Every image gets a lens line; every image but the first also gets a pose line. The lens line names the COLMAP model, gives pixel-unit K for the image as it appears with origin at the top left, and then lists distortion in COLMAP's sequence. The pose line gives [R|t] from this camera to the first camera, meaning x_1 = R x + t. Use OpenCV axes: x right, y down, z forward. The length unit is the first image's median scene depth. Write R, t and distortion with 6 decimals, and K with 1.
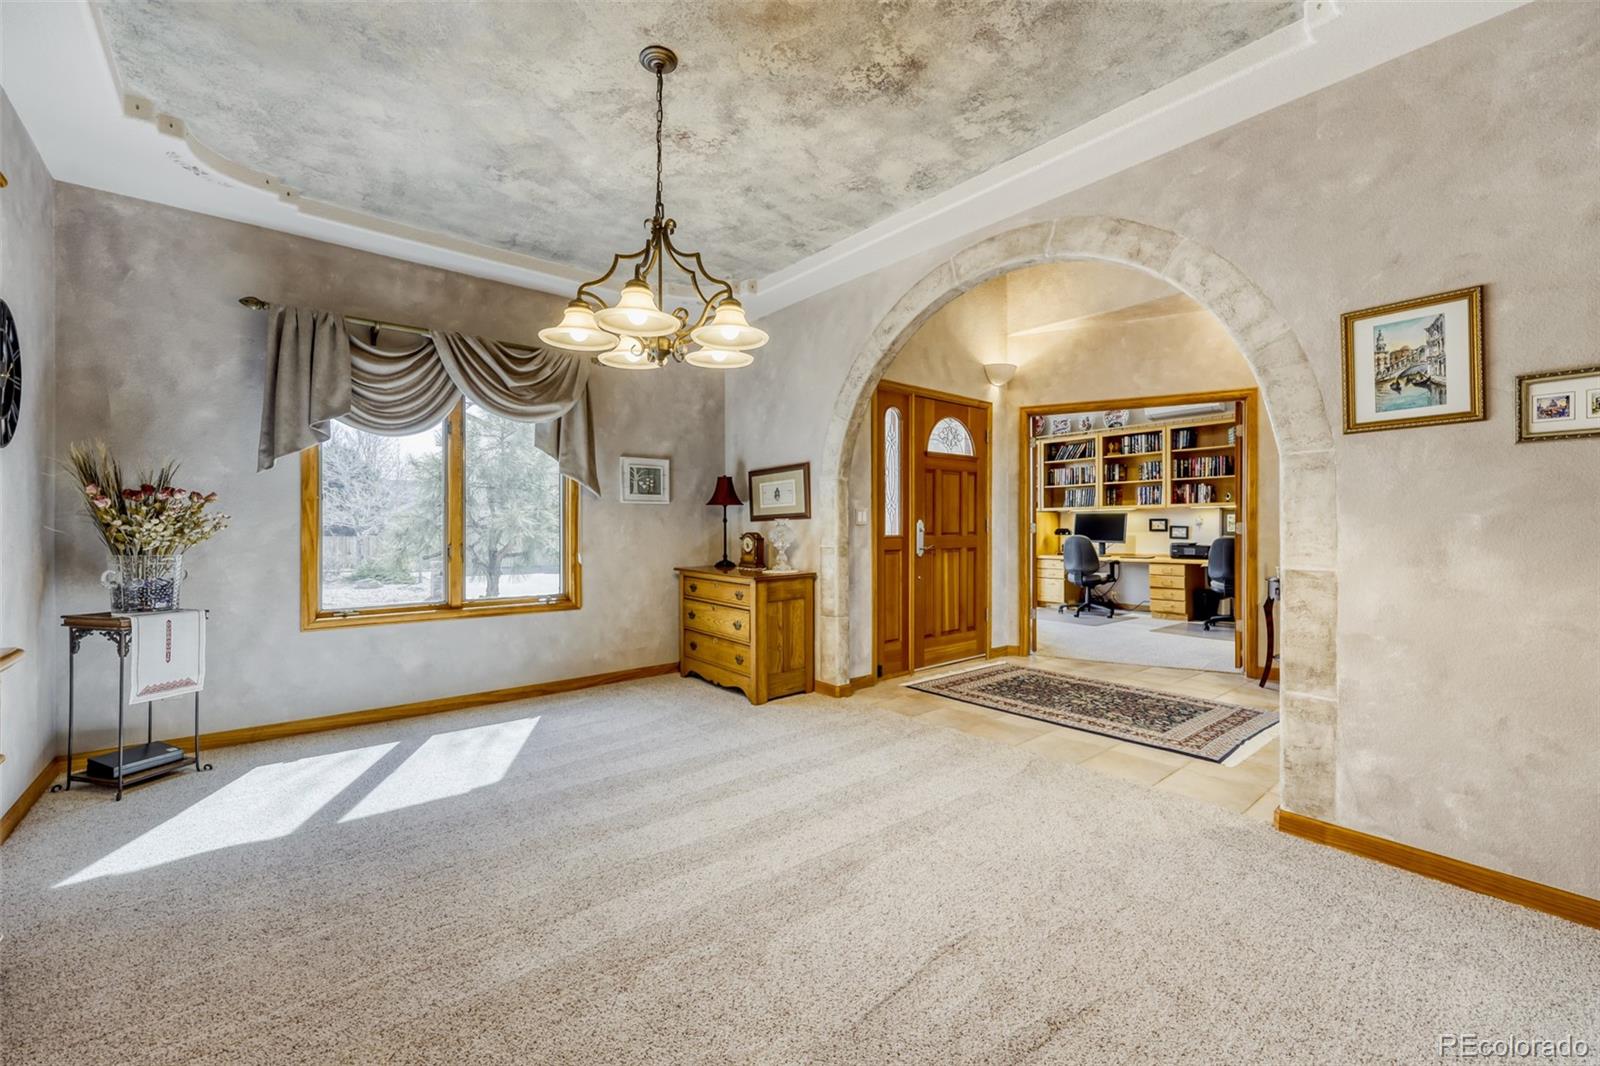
lens RADIAL K [[660.0, 0, 771.6], [0, 660.0, 531.9], [0, 0, 1]] dist [-0.002251, 0.000319]
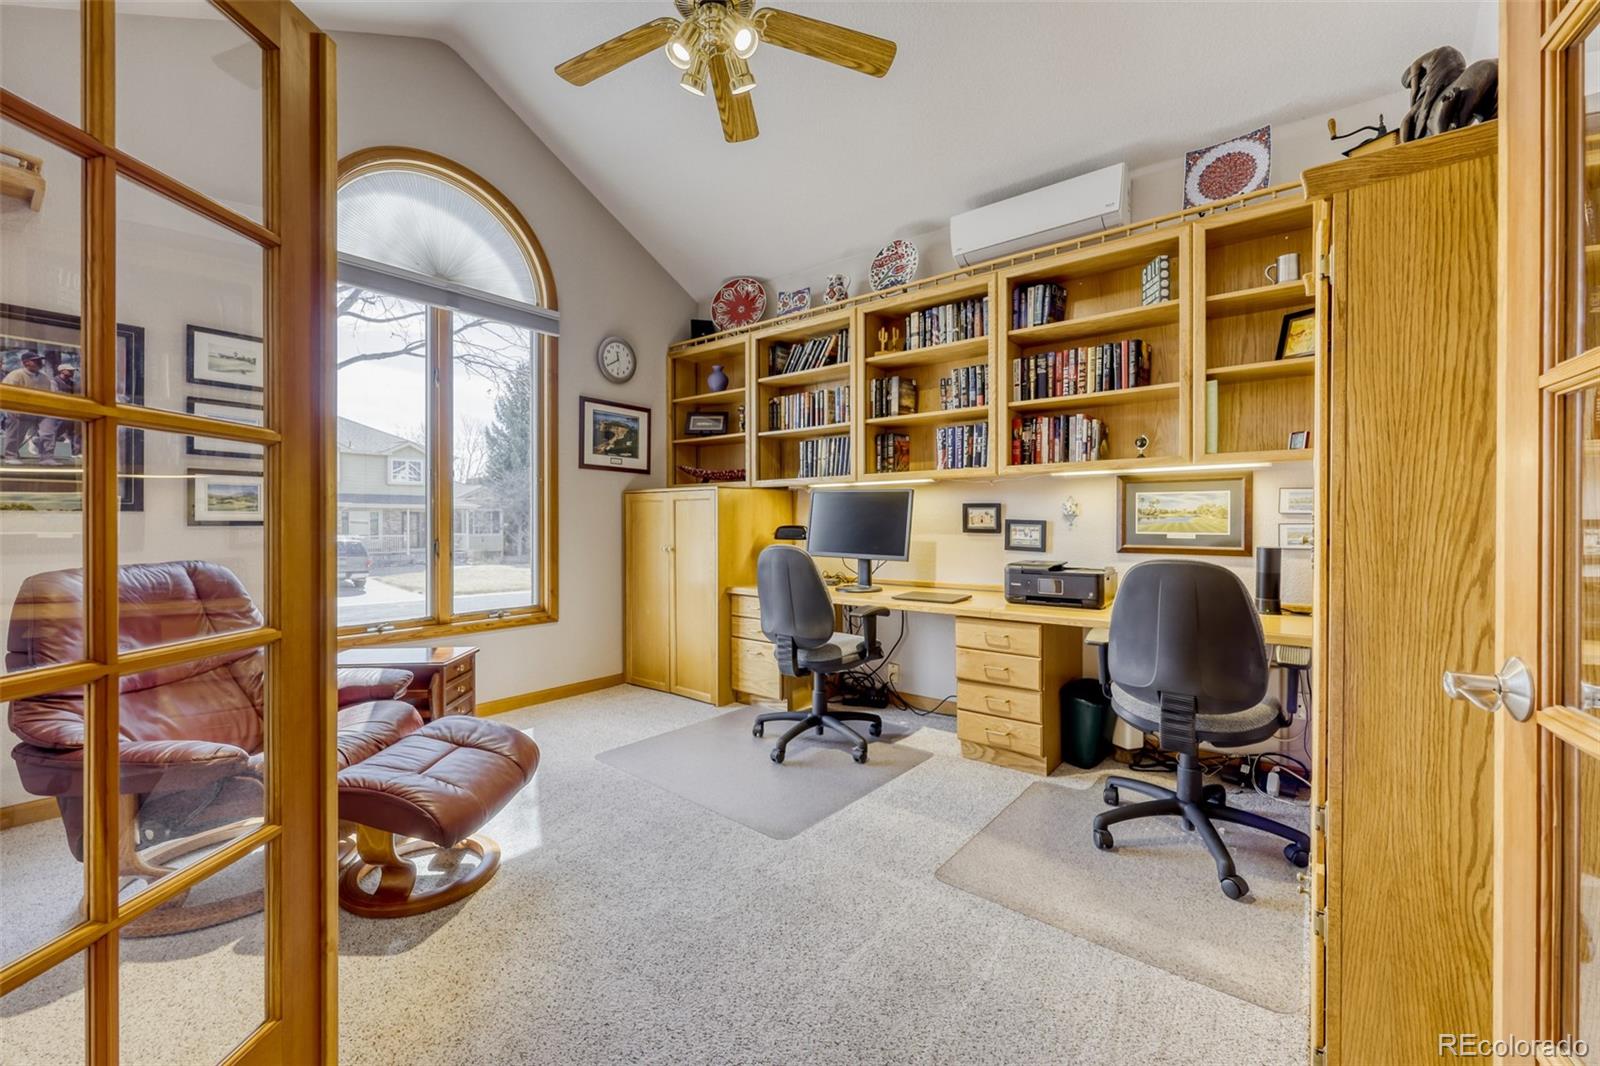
lens RADIAL K [[660.0, 0, 791.2], [0, 660.0, 525.6], [0, 0, 1]] dist [-0.002251, 0.000319]
pose [[0.977045, 0.002387, 0.213020, 0.382714], [-0.001470, 0.999989, -0.004462, -0.003438], [-0.213029, 0.004046, 0.977038, 0.621712]]
